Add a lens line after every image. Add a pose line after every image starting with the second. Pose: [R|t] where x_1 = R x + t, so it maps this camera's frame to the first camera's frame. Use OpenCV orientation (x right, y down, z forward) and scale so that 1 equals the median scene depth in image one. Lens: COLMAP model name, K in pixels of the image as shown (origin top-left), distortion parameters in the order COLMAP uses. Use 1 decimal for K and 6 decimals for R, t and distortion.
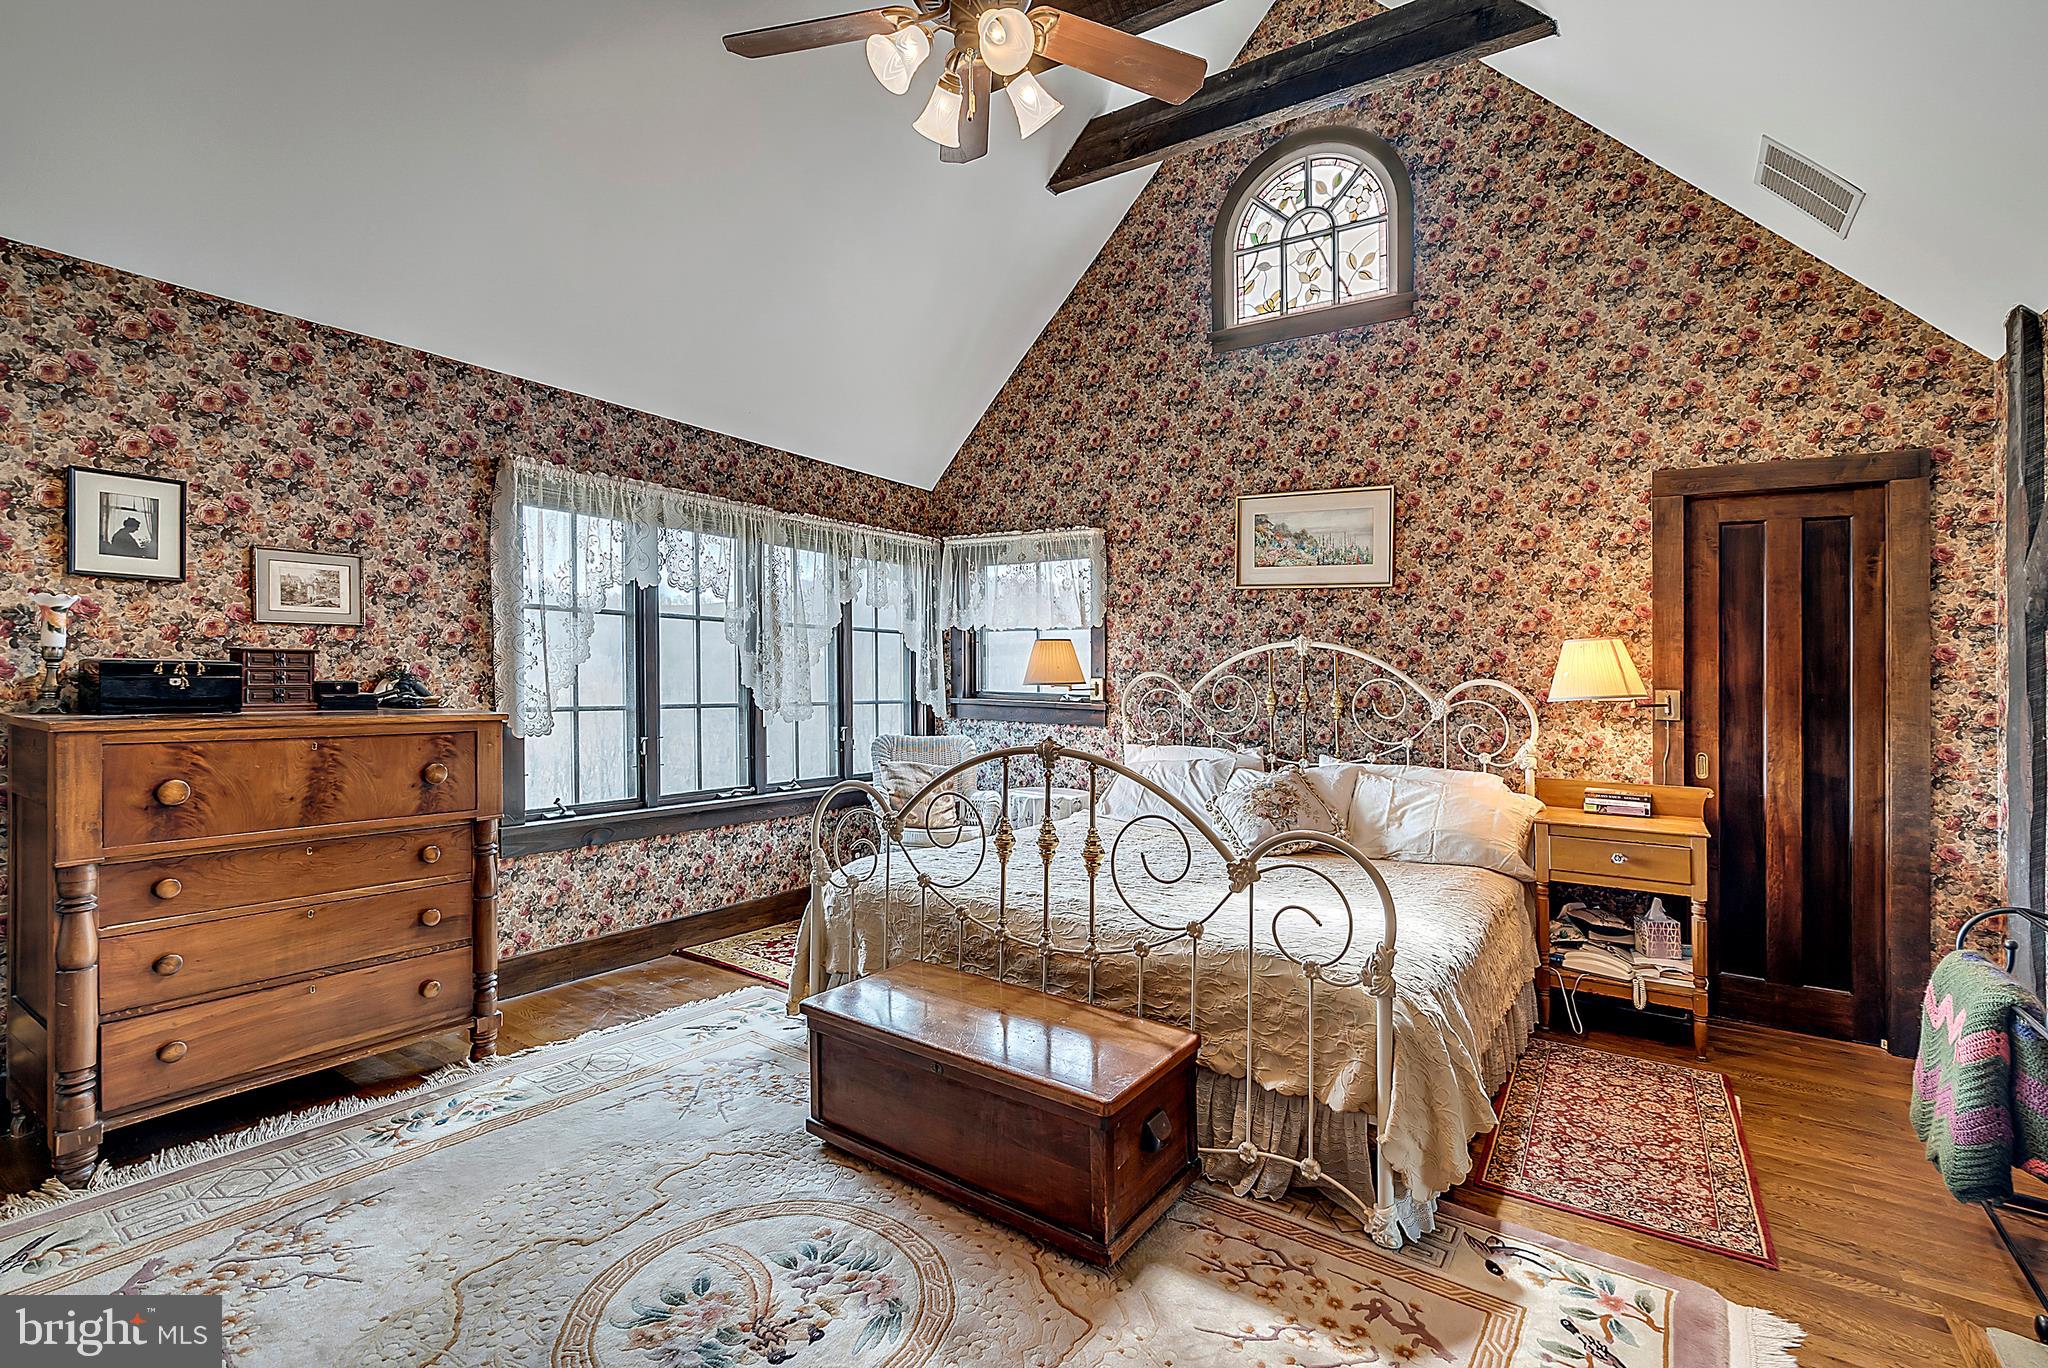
lens RADIAL K [[936.8, 0, 1027.9], [0, 936.8, 689.1], [0, 0, 1]] dist [-0.002507, 0.001532]
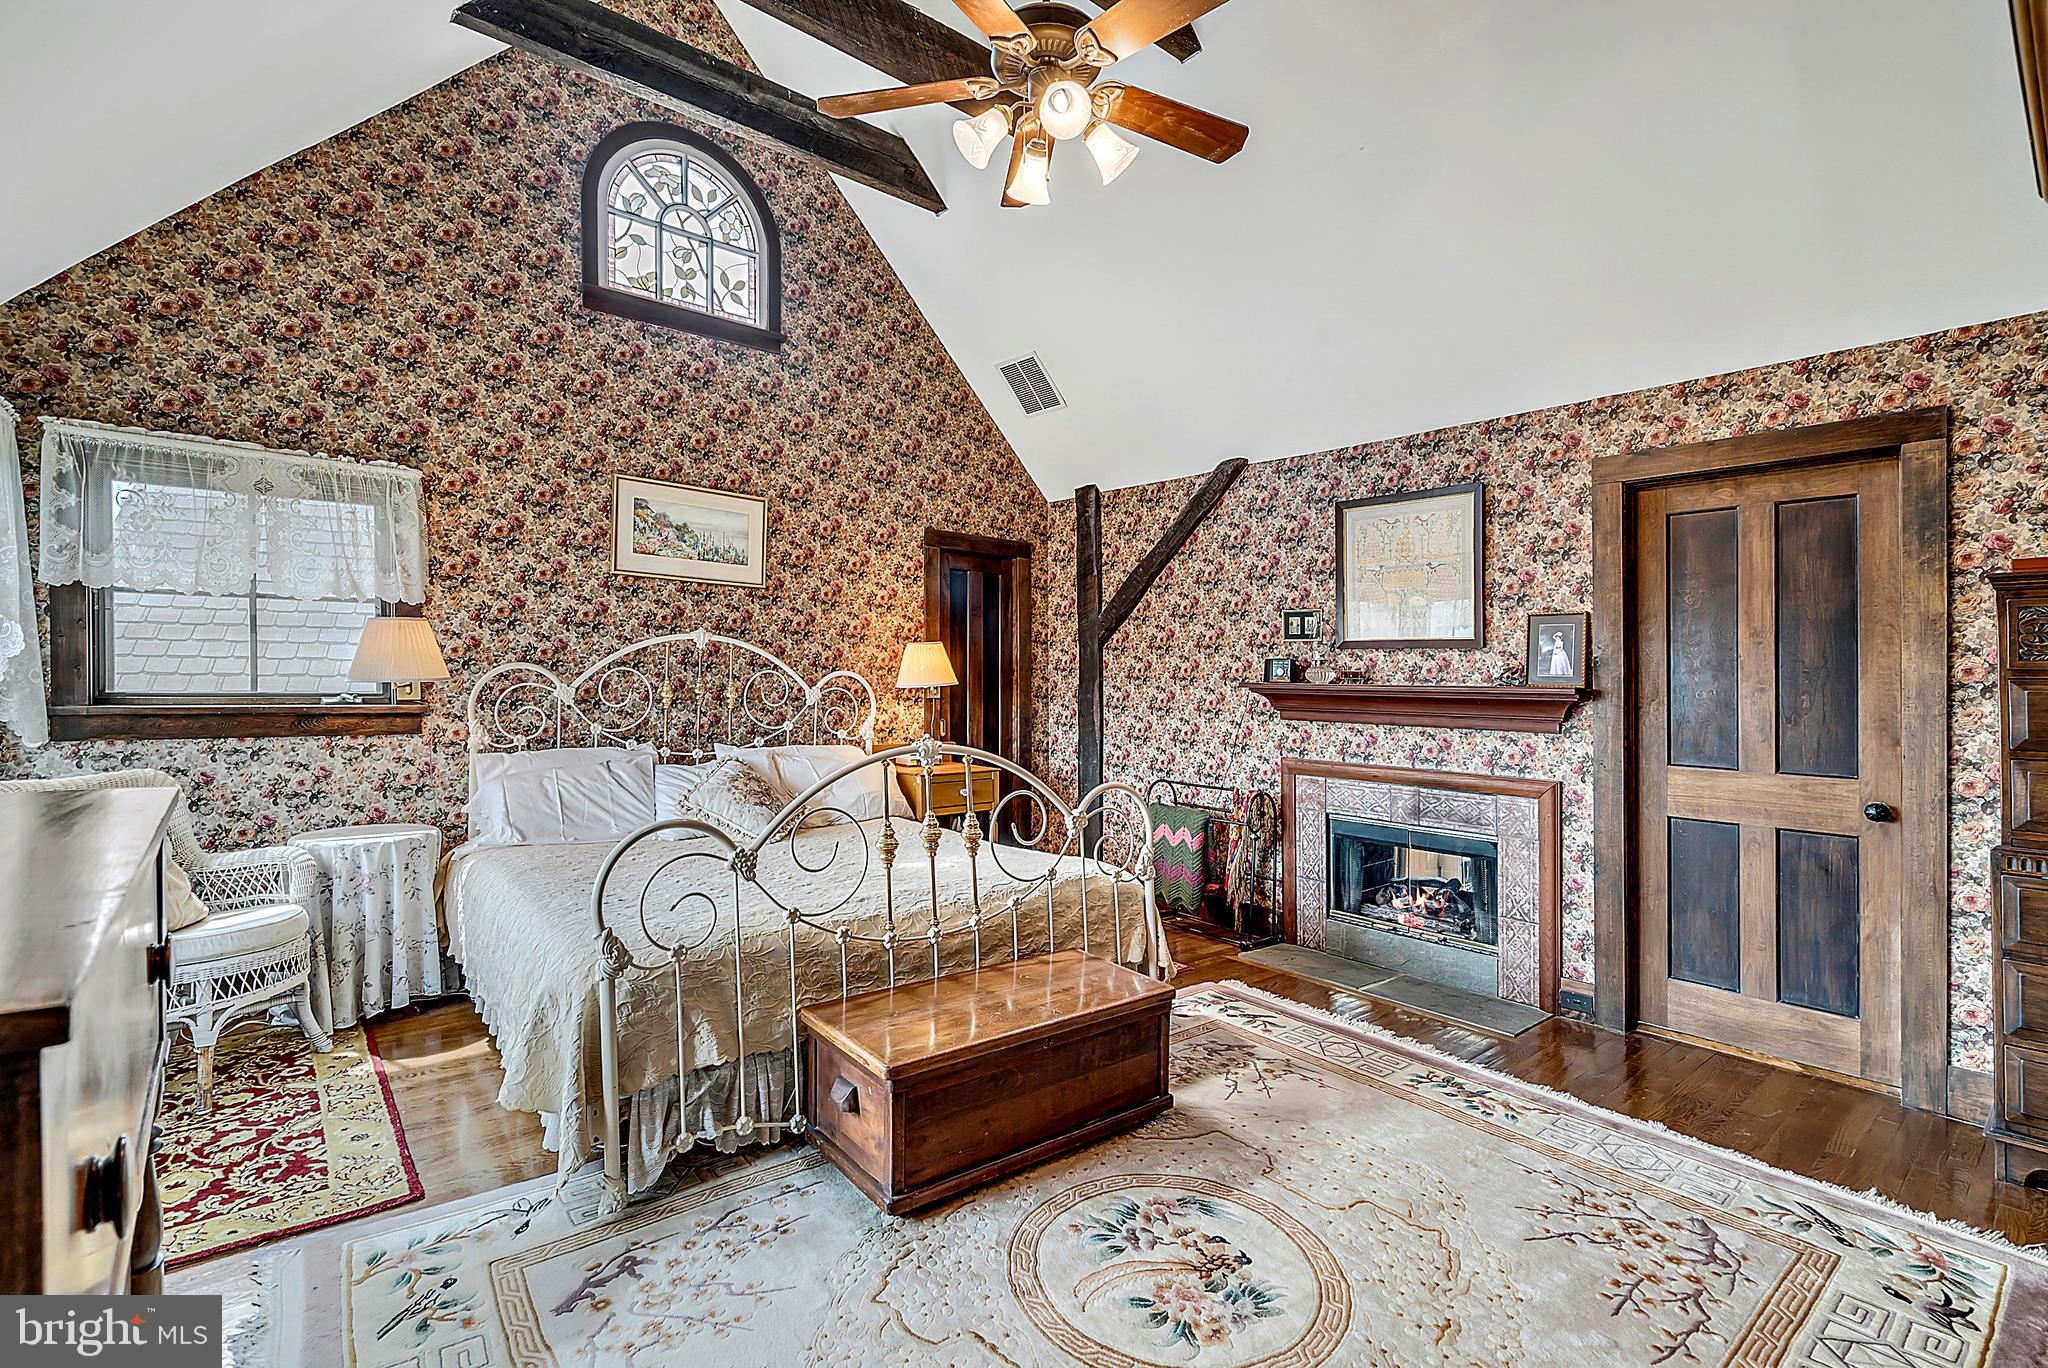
lens RADIAL K [[936.8, 0, 1037.4], [0, 936.8, 663.6], [0, 0, 1]] dist [-0.002507, 0.001532]
pose [[0.275406, -0.002488, 0.961325, -0.597880], [0.003674, 0.999992, 0.001535, -0.019263], [-0.961321, 0.003109, 0.275413, 0.371952]]
